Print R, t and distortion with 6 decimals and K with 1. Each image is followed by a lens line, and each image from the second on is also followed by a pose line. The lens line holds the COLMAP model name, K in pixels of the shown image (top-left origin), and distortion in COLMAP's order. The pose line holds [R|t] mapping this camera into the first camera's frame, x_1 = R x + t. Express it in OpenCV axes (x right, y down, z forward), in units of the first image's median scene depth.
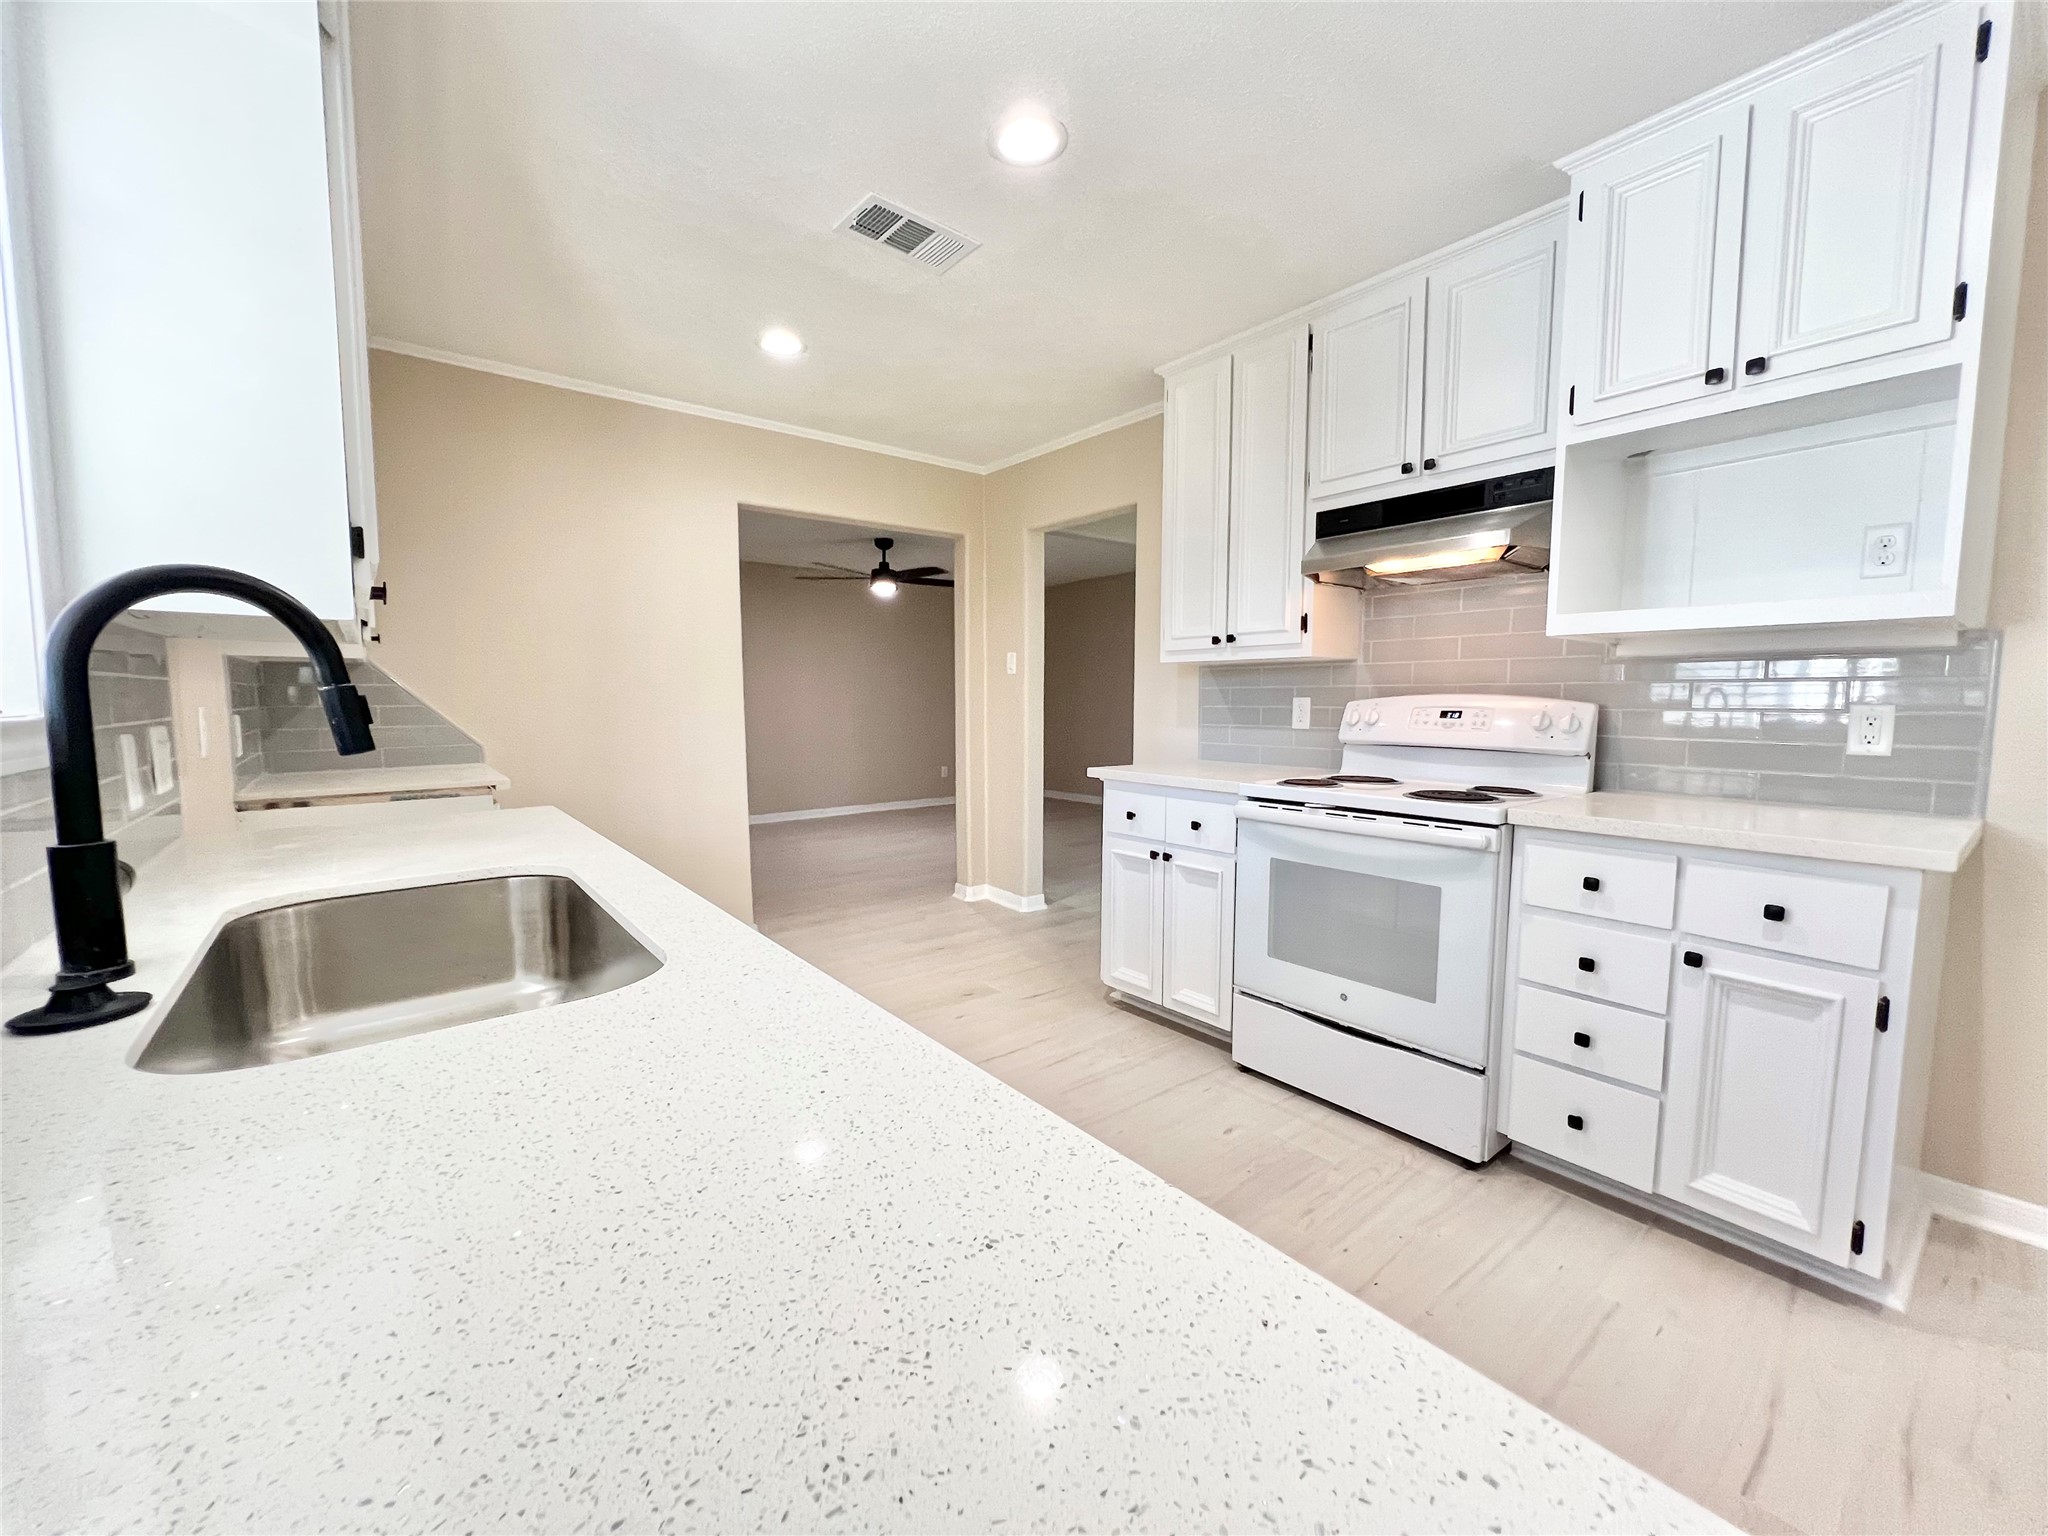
lens RADIAL K [[823.6, 0, 1025.2], [0, 823.6, 769.7], [0, 0, 1]] dist [-0.001876, 0.000129]
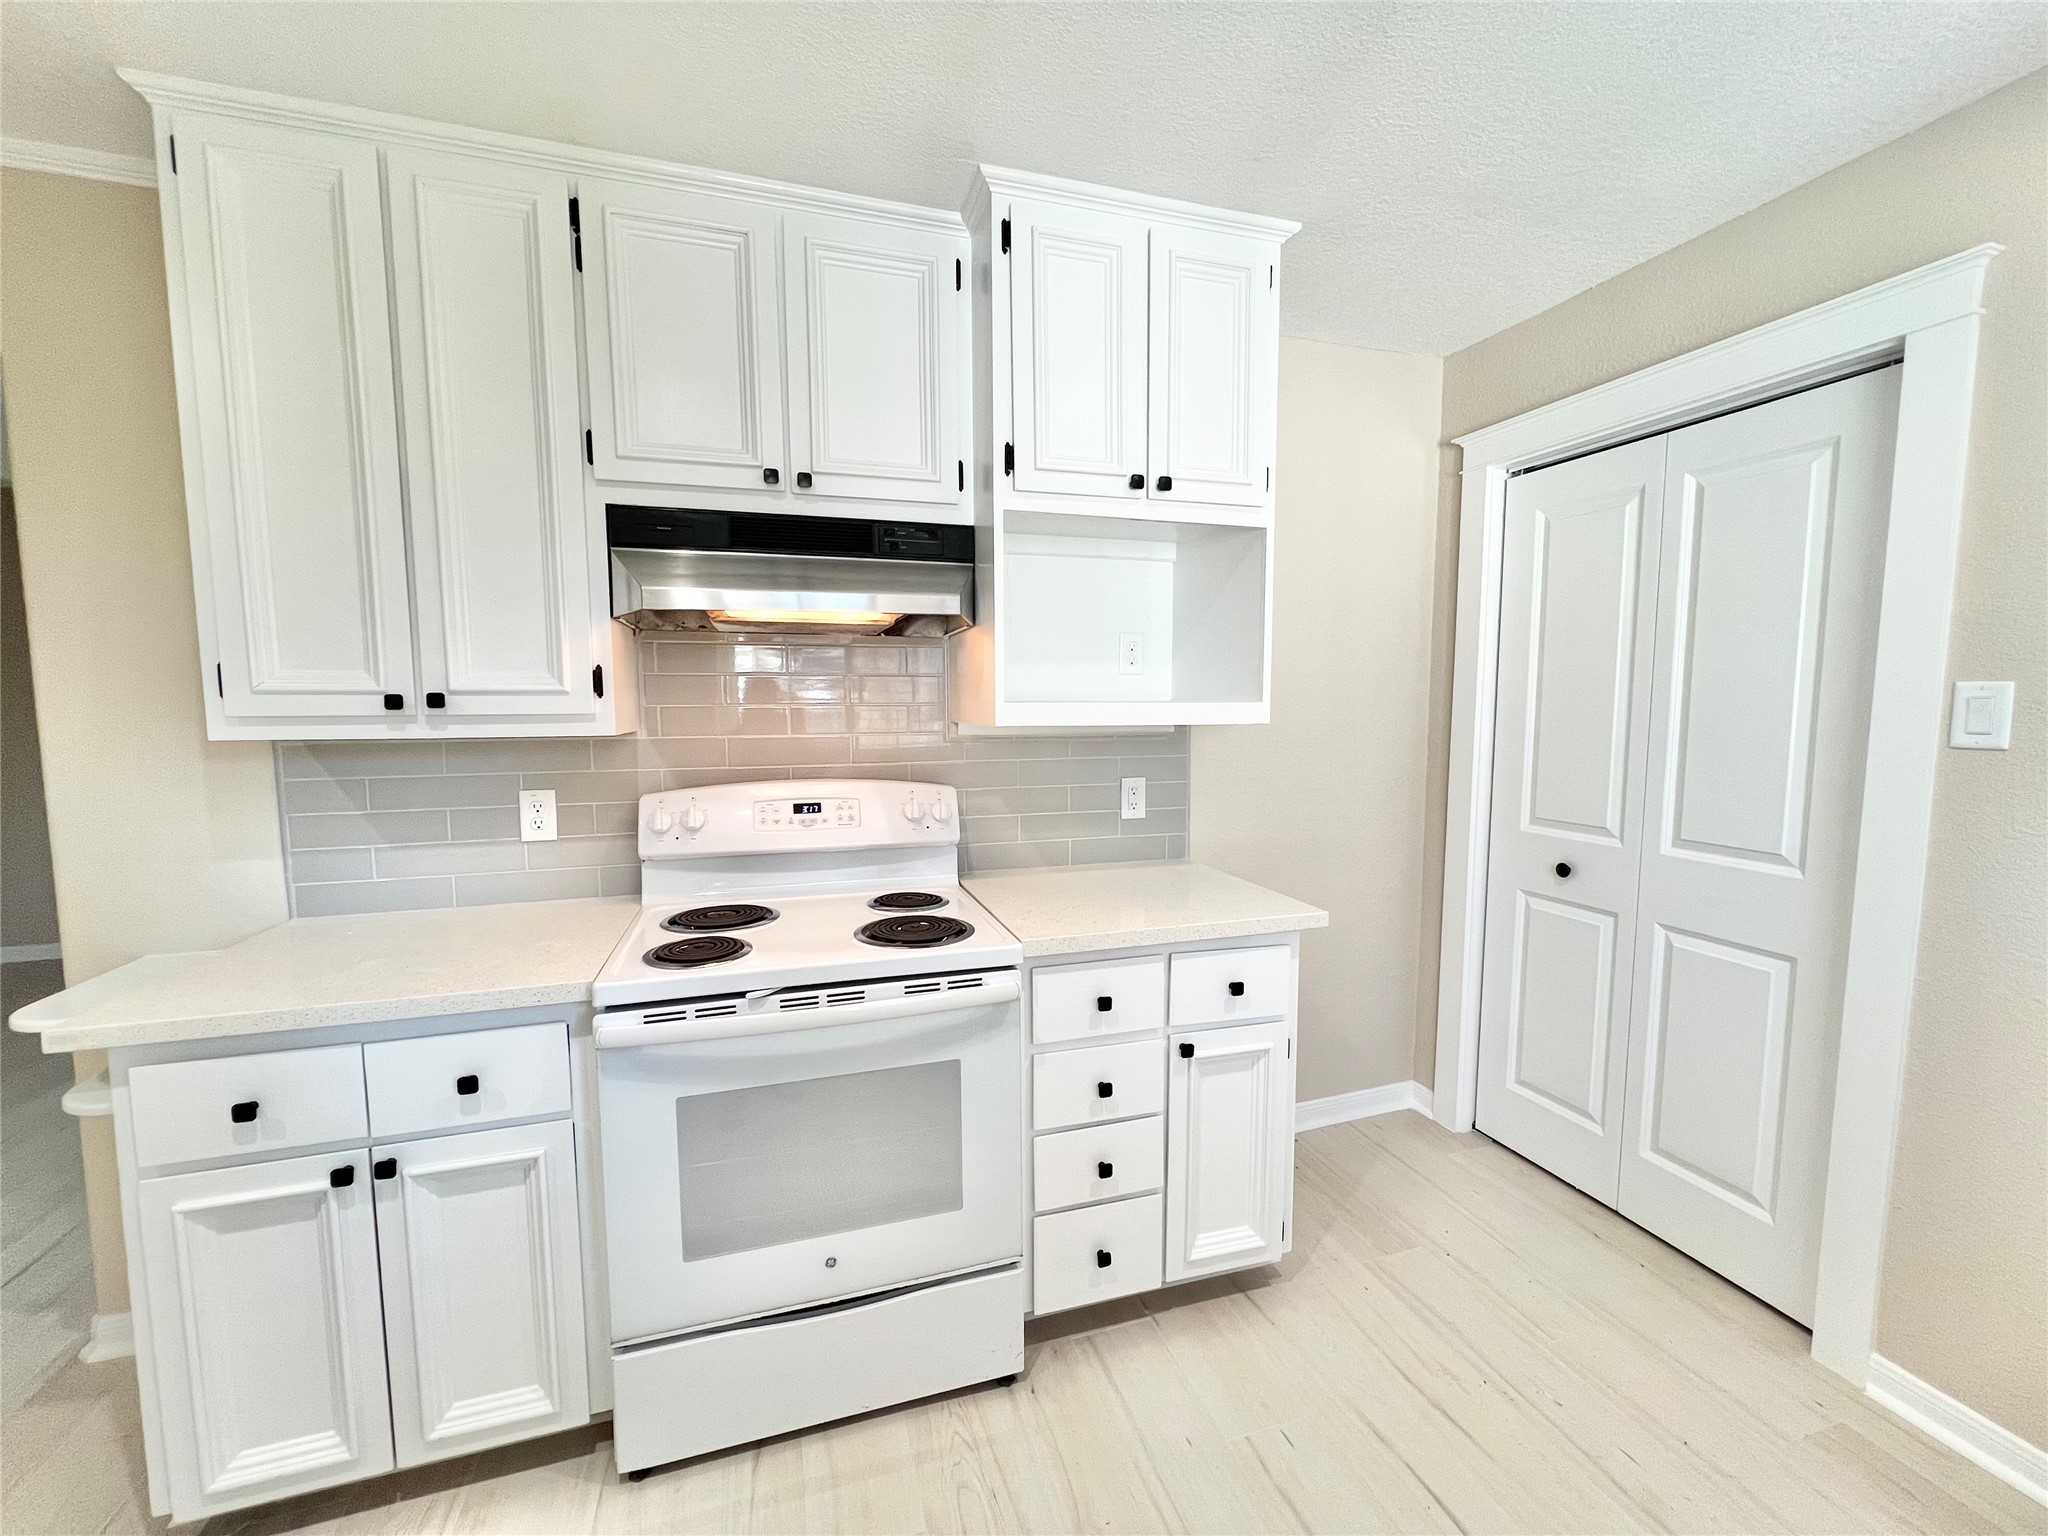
lens RADIAL K [[823.6, 0, 1021.1], [0, 823.6, 770.2], [0, 0, 1]] dist [-0.001876, 0.000129]
pose [[0.355666, -0.085004, 0.930739, -0.137680], [0.082561, 0.994820, 0.059307, -0.139596], [-0.930959, 0.055749, 0.360842, 0.559994]]
